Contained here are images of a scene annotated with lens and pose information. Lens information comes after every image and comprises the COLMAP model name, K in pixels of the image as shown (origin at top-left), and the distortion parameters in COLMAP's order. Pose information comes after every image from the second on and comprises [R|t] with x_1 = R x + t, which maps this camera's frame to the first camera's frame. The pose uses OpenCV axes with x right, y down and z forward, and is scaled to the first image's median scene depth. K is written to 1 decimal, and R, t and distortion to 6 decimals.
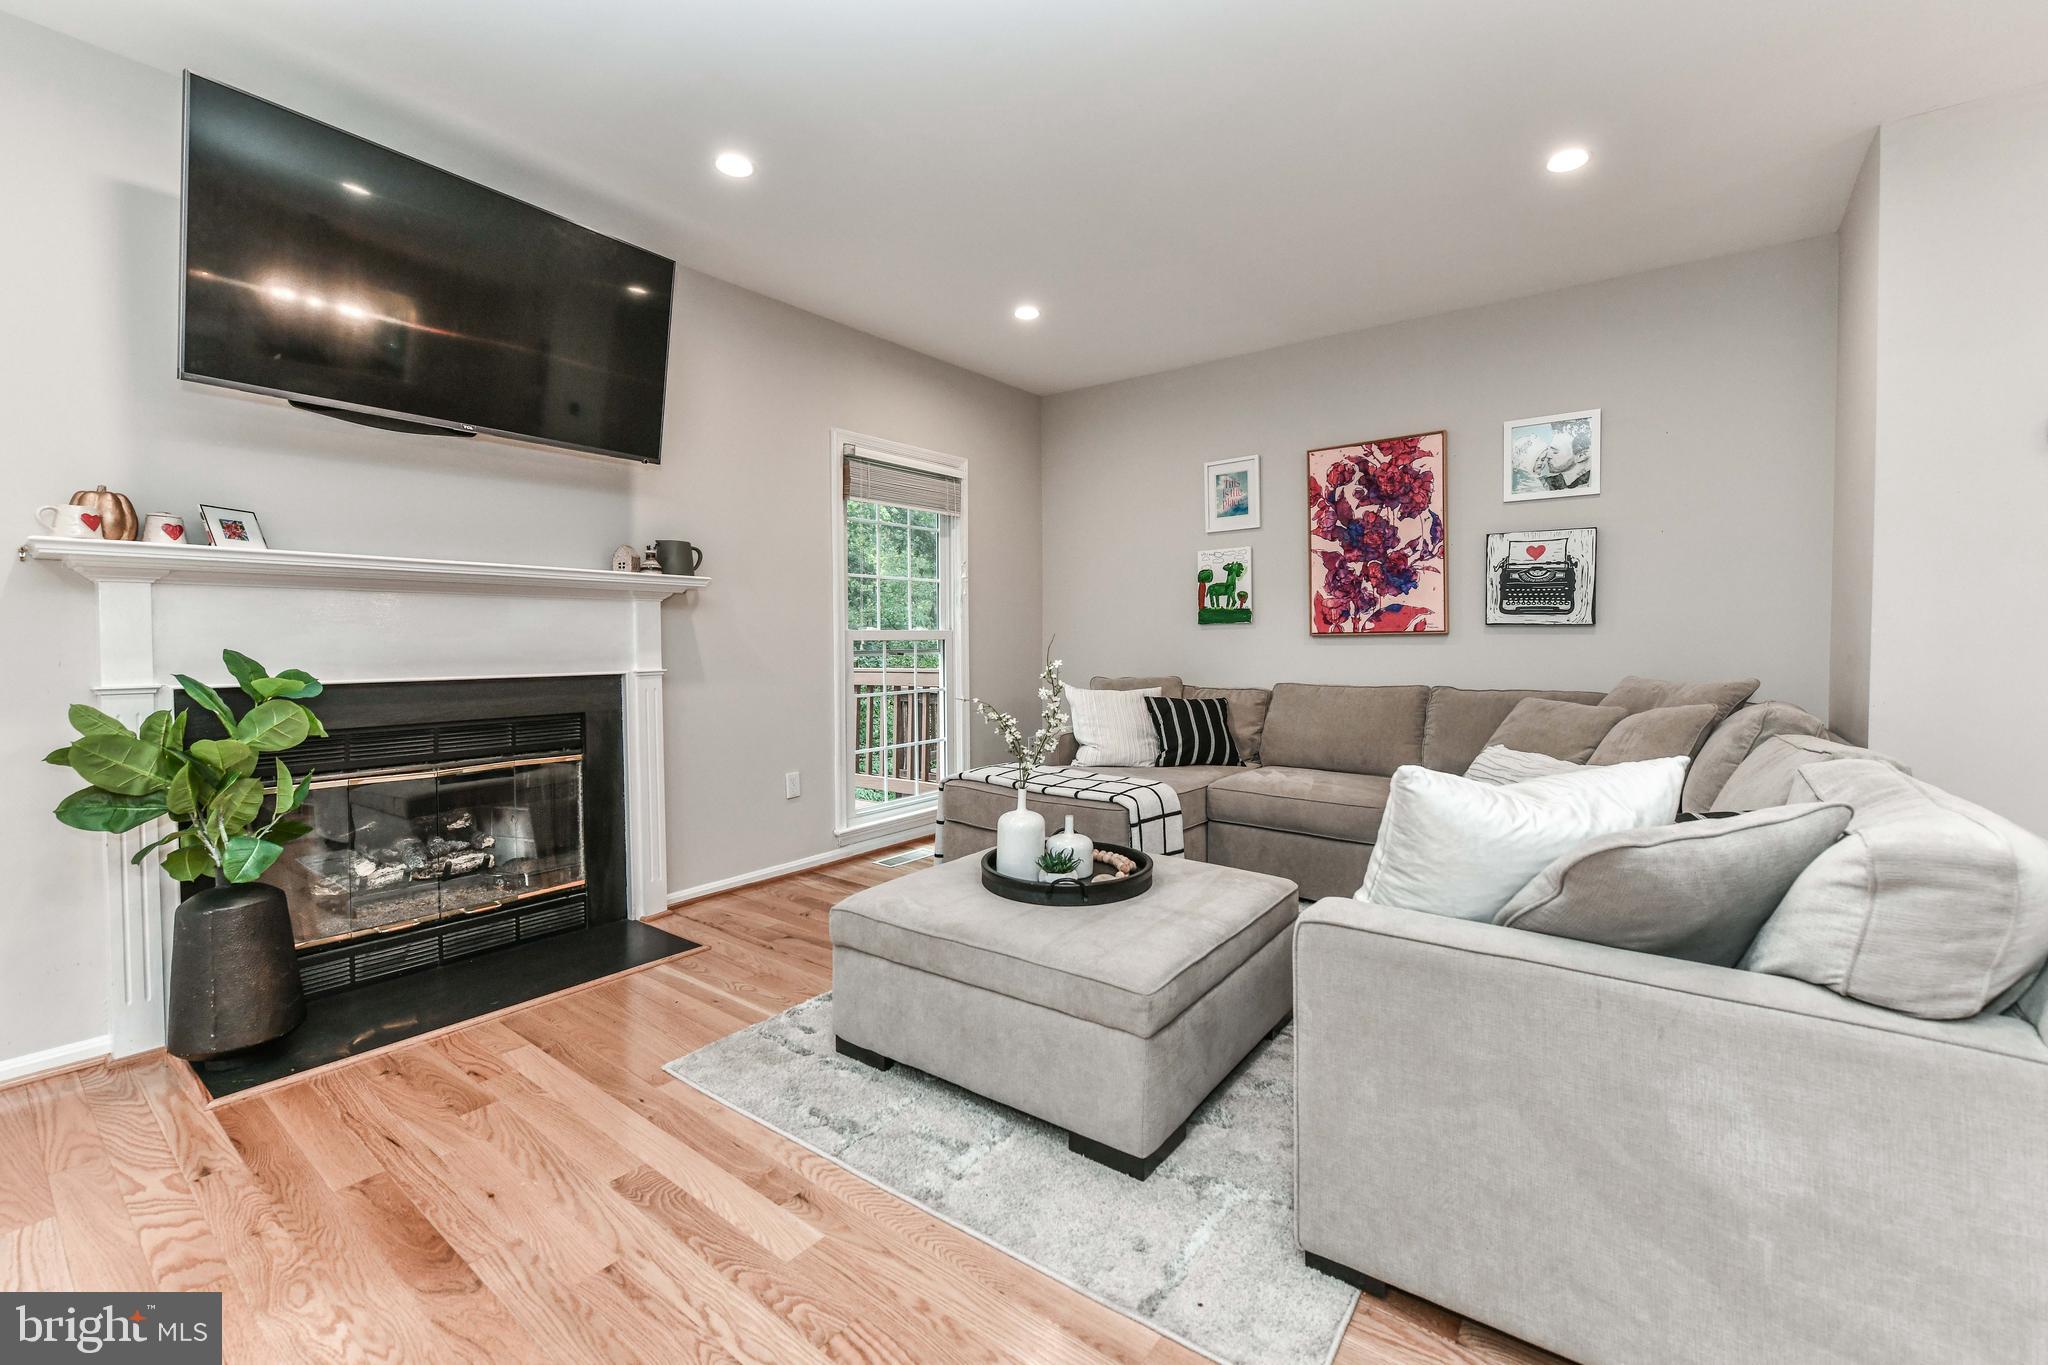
lens RADIAL K [[832.5, 0, 1022.8], [0, 832.5, 651.8], [0, 0, 1]] dist [0.001326, -0.000015]
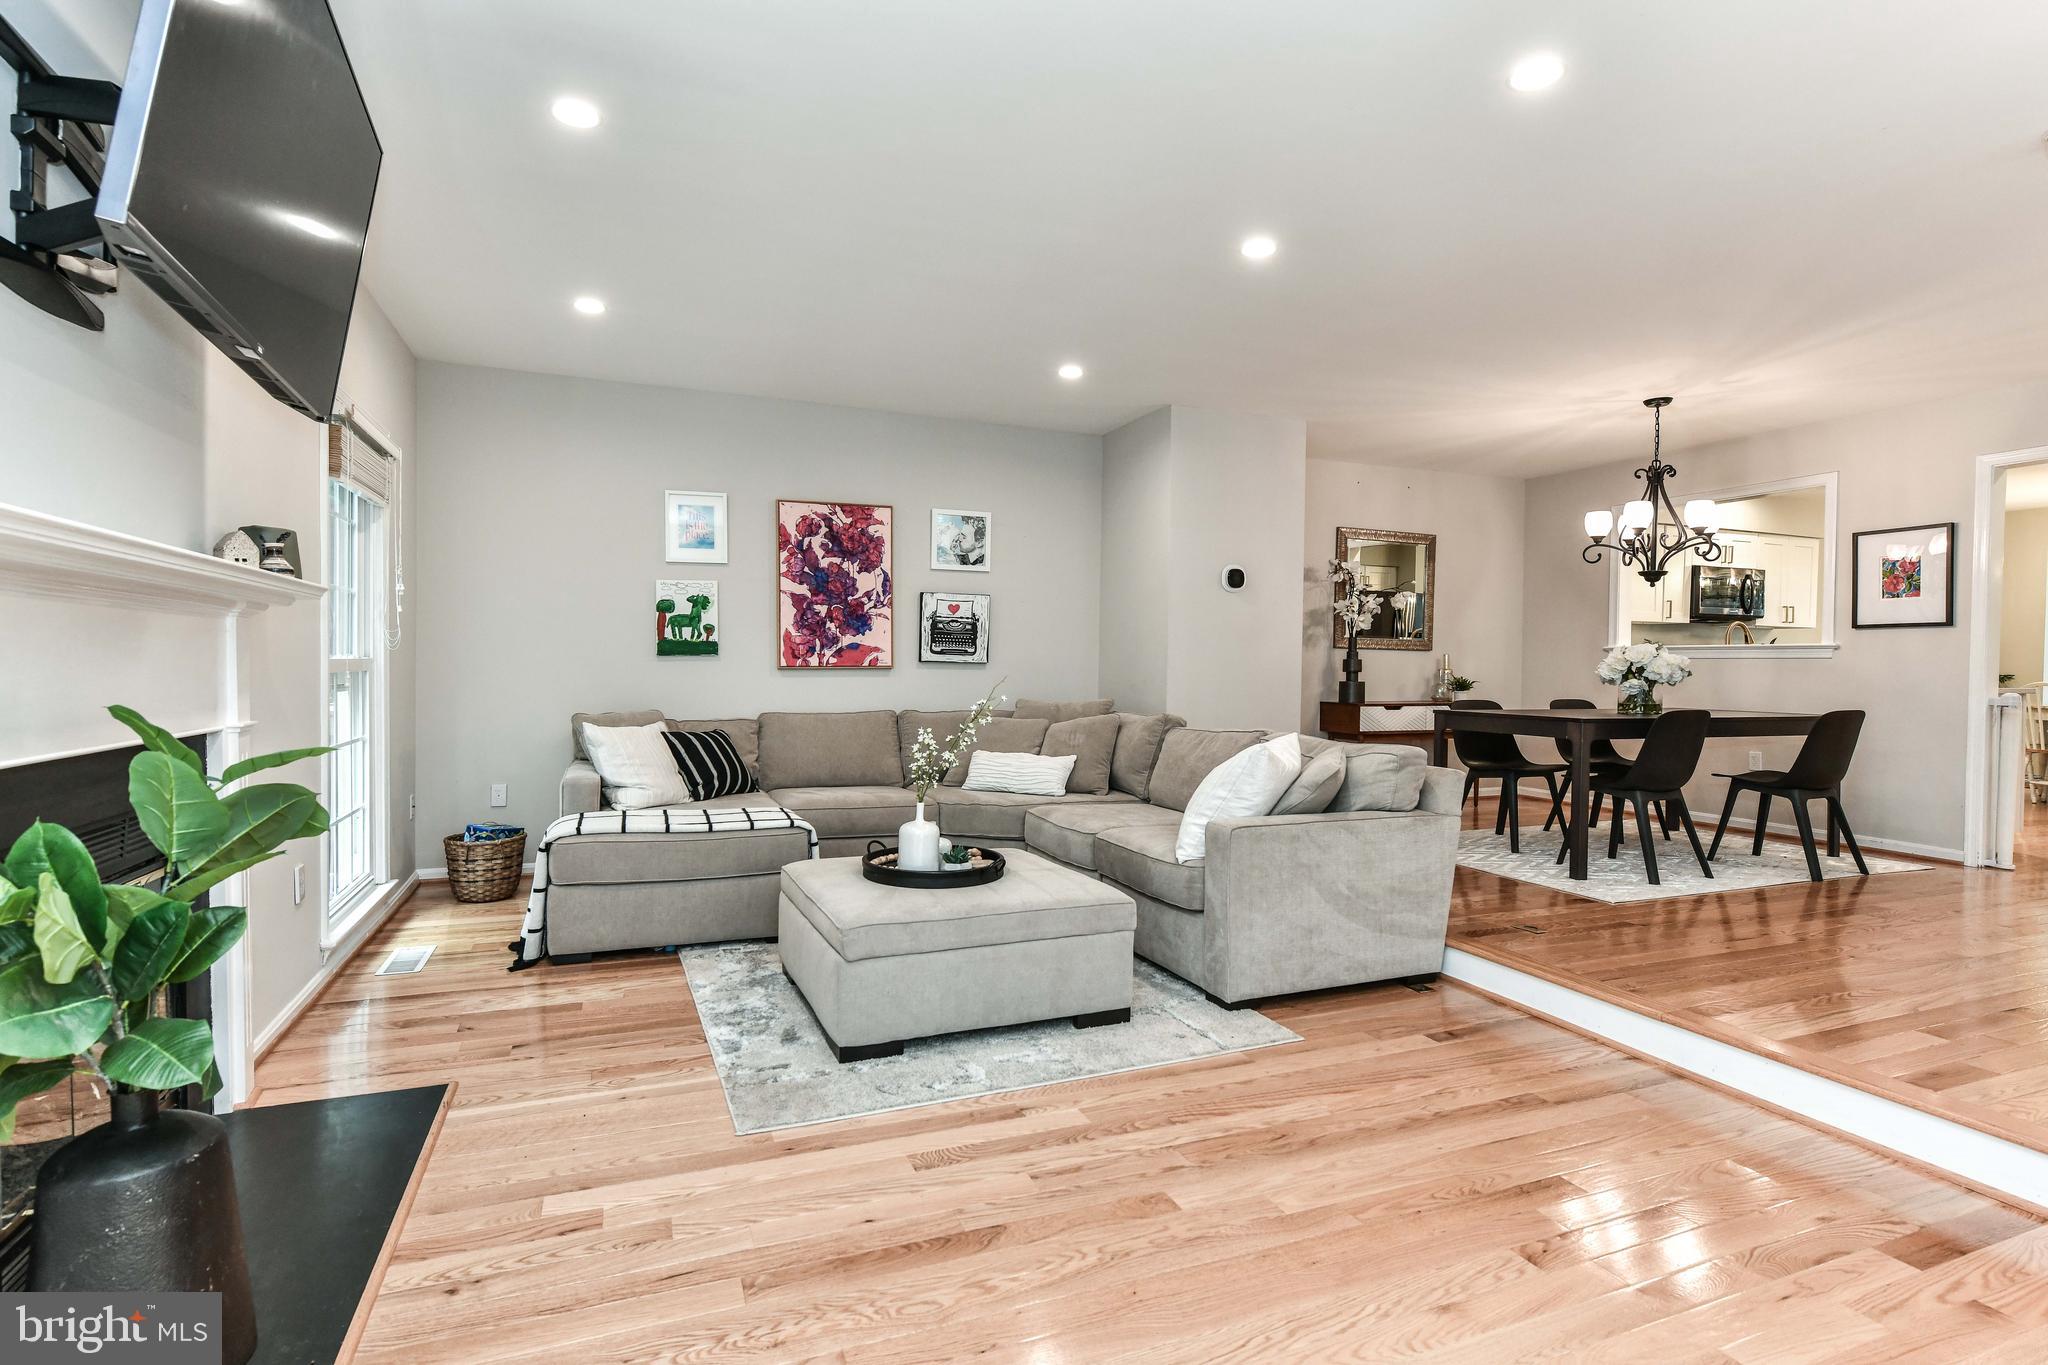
lens RADIAL K [[977.8, 0, 959.6], [0, 977.8, 676.7], [0, 0, 1]] dist [-0.000146, 0.000427]
pose [[0.562599, -0.004516, 0.826717, -0.621370], [0.002769, 0.999990, 0.003579, -0.013327], [-0.826725, 0.000276, 0.562606, 0.084071]]
